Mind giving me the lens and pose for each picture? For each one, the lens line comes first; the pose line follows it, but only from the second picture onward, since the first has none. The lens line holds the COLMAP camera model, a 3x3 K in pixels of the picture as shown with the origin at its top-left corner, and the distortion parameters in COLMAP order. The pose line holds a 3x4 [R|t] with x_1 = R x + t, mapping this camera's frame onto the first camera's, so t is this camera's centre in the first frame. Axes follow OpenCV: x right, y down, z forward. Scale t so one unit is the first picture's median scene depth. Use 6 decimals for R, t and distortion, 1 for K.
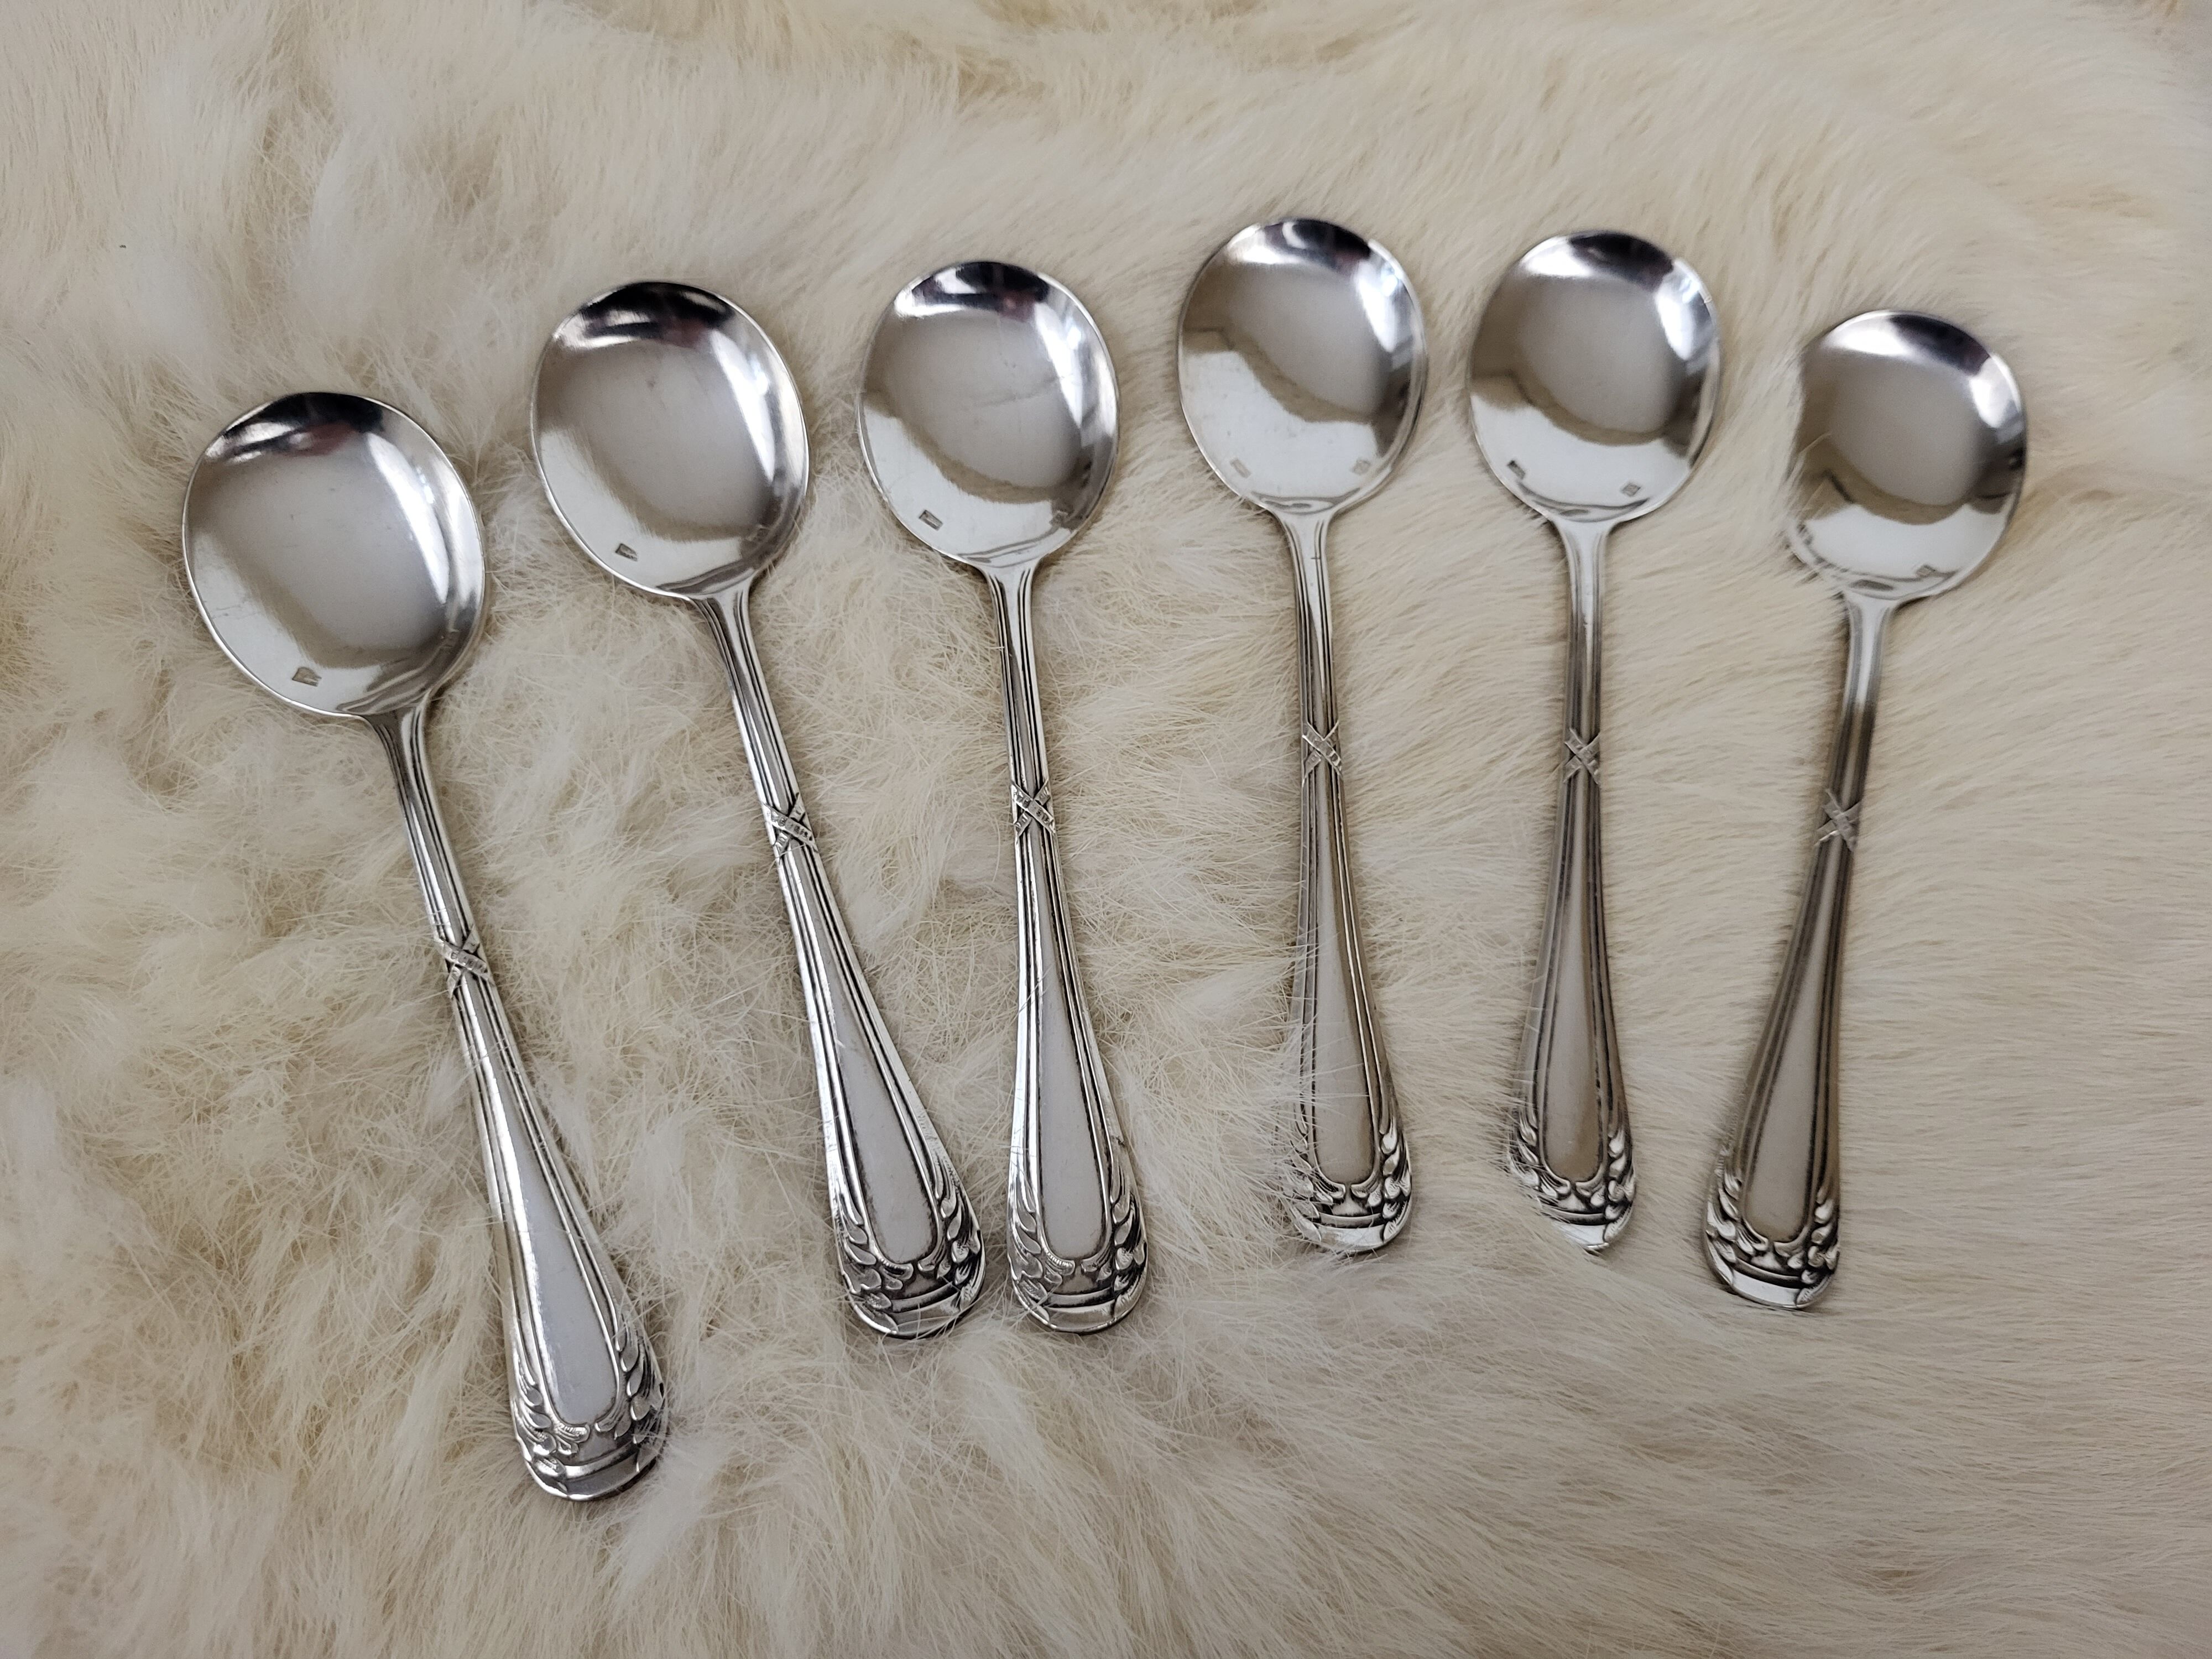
lens RADIAL K [[1696.5, 0, 1102.0], [0, 1696.5, 798.8], [0, 0, 1]] dist [-0.004092, -0.002116]
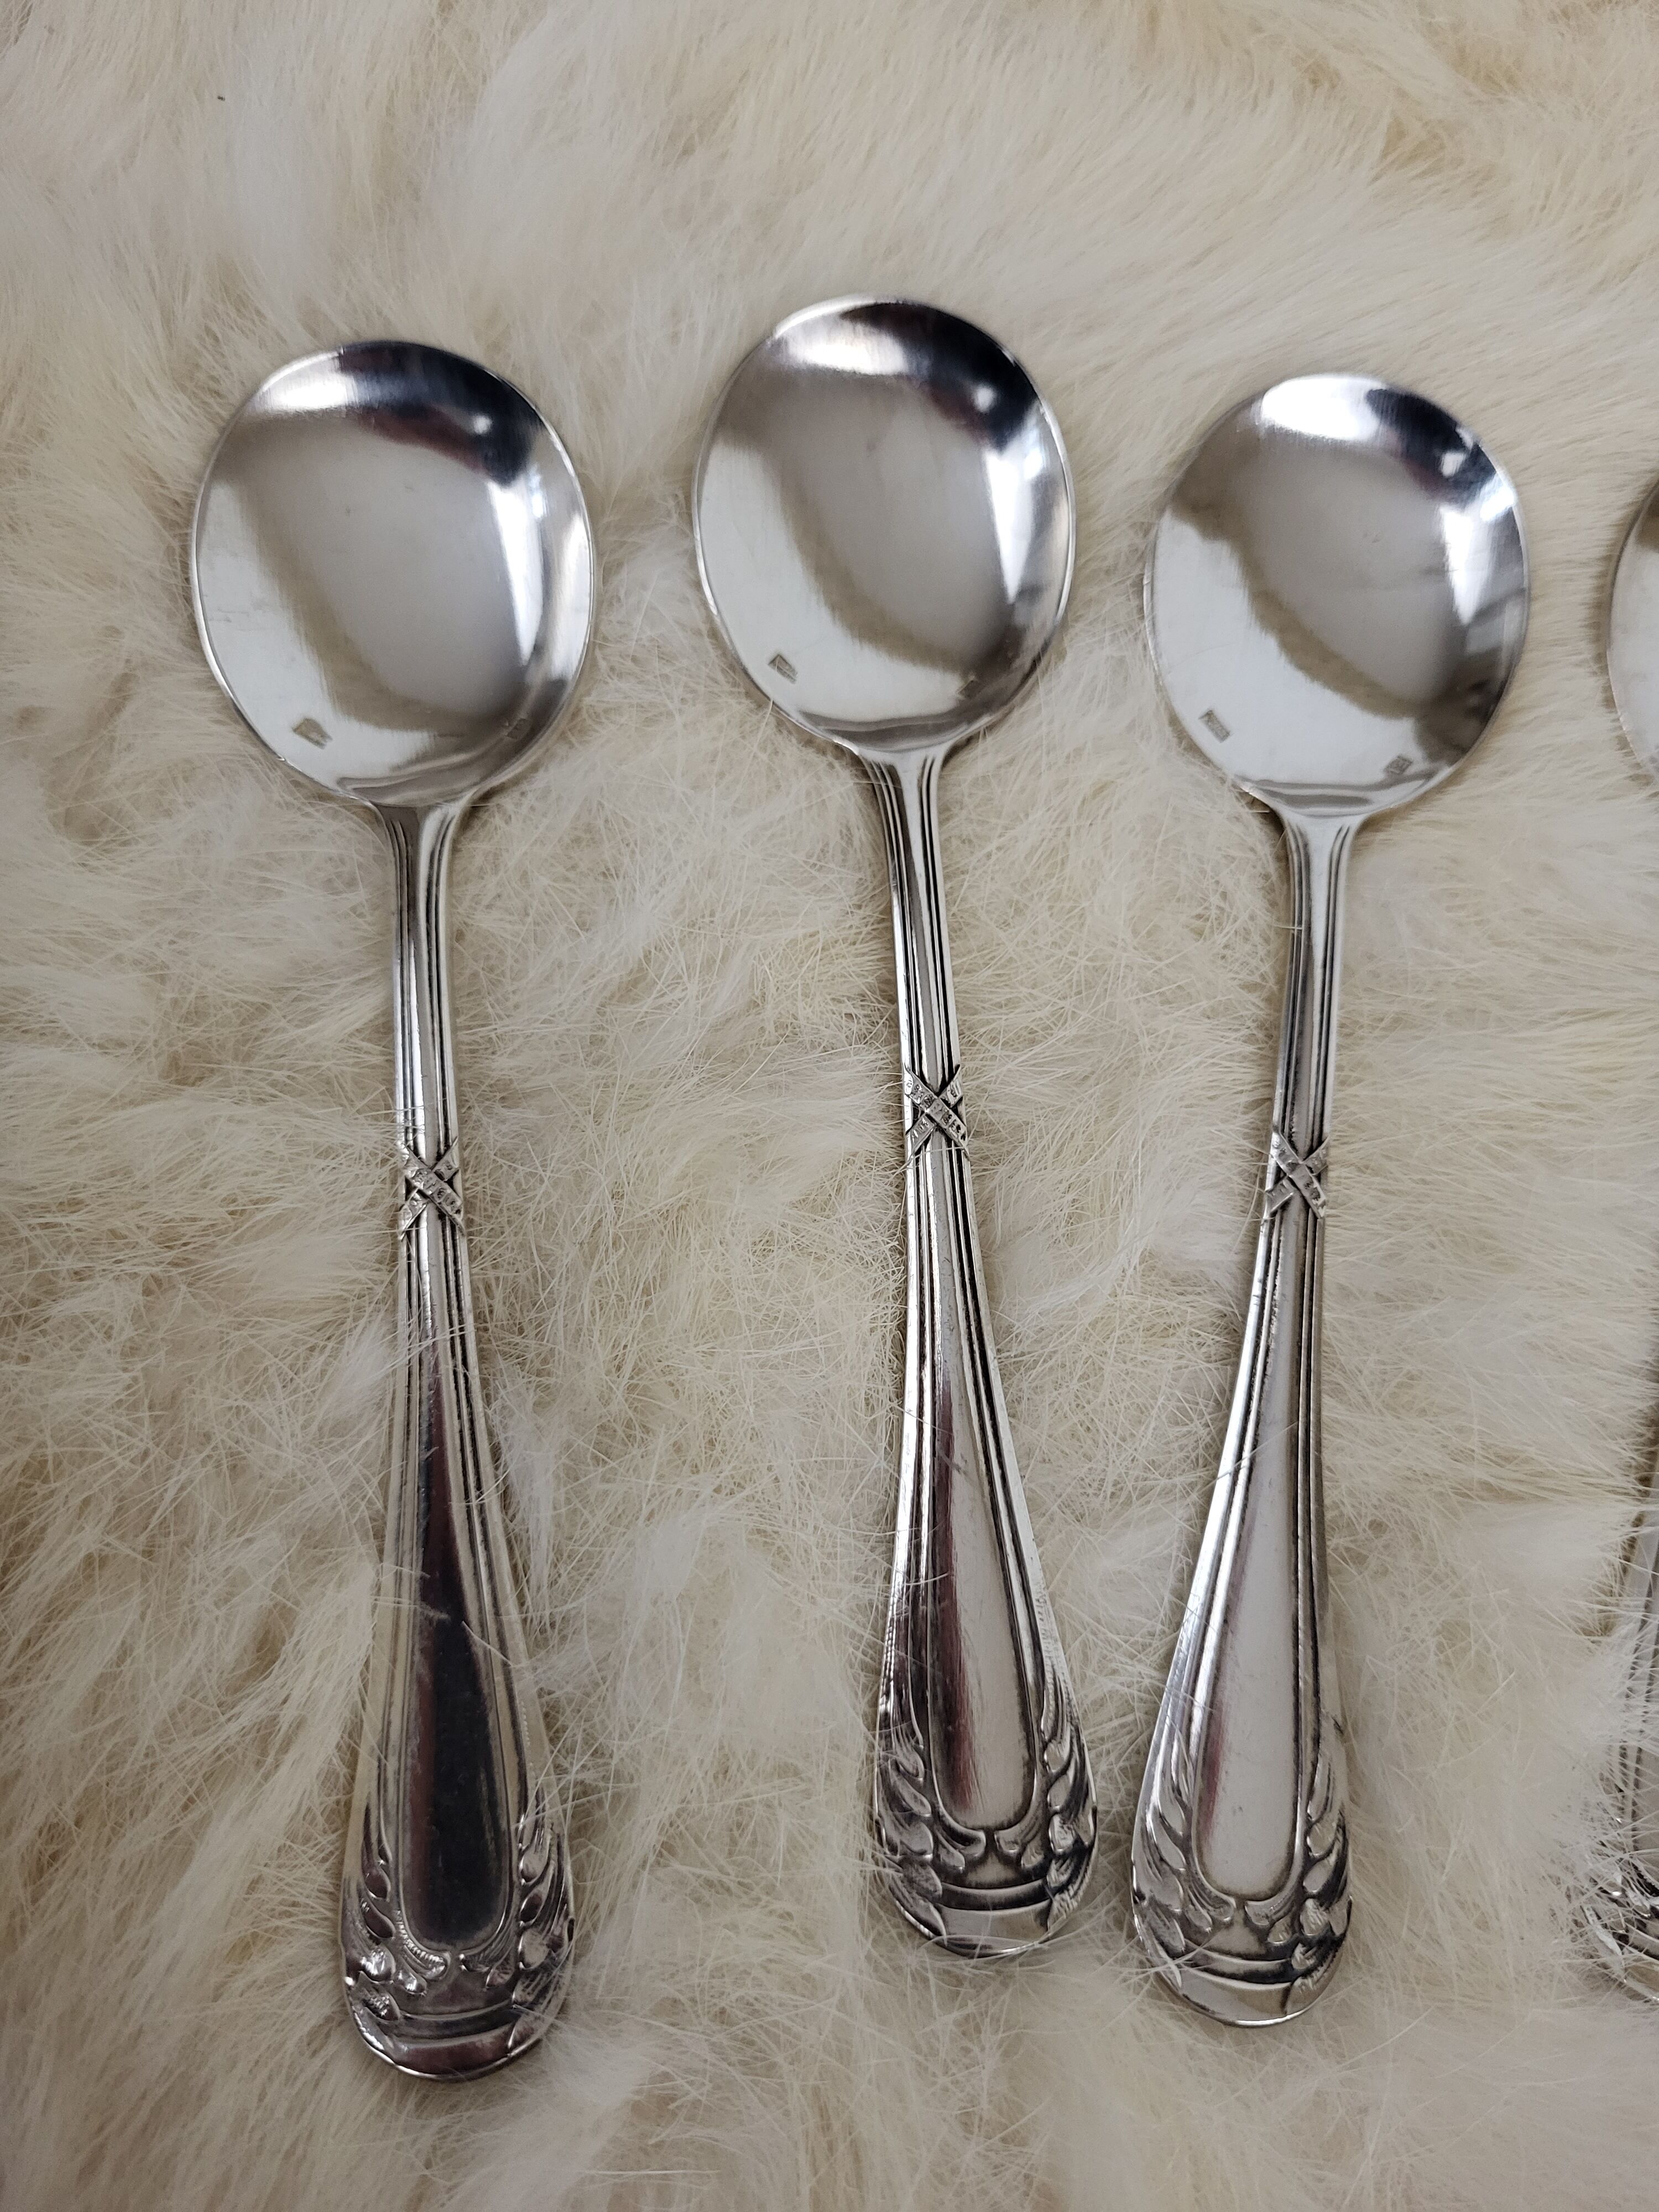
lens RADIAL K [[1668.6, 0, 829.5], [0, 1668.6, 1106.0], [0, 0, 1]] dist [-0.026679, 0.001073]
pose [[0.964011, 0.248225, -0.095227, -0.161609], [-0.247950, 0.968658, 0.014898, 0.014844], [0.095940, 0.009249, 0.995344, 0.342423]]
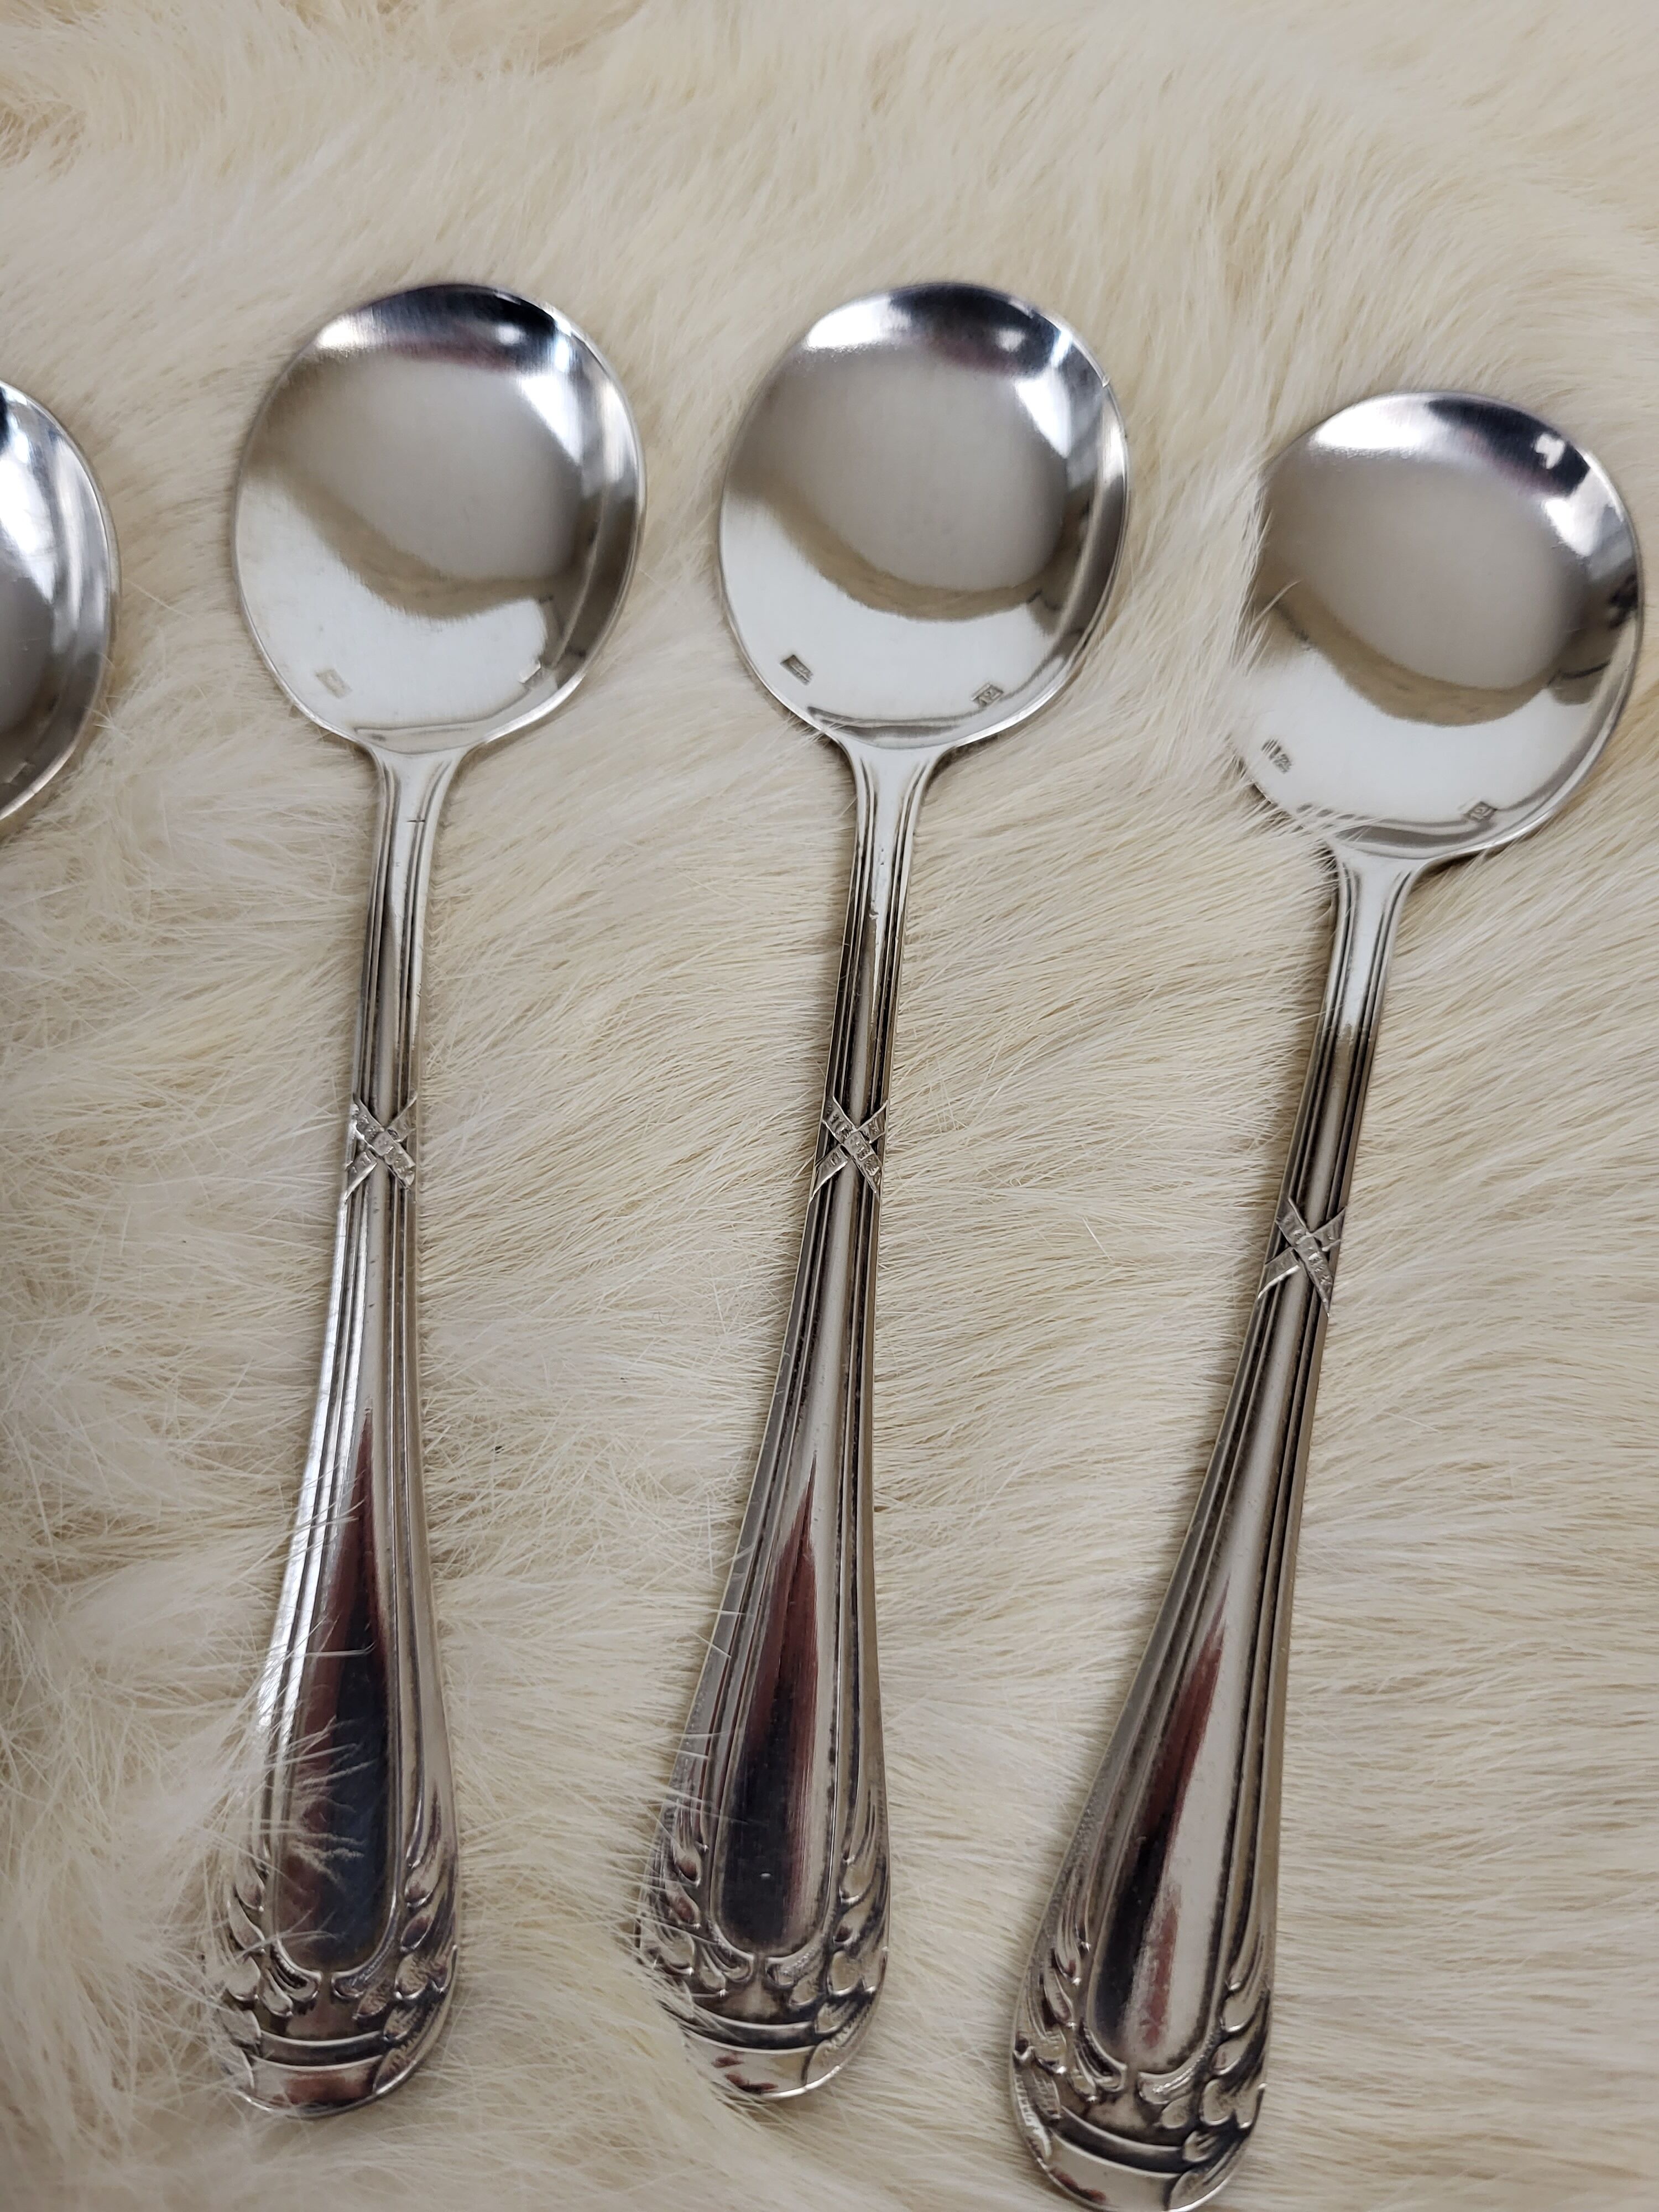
lens RADIAL K [[1668.6, 0, 829.5], [0, 1668.6, 1106.0], [0, 0, 1]] dist [-0.026679, 0.001073]
pose [[0.998512, -0.028550, -0.046460, 0.317751], [0.028252, 0.999576, -0.007060, -0.036479], [0.046641, 0.005737, 0.998895, 0.458067]]
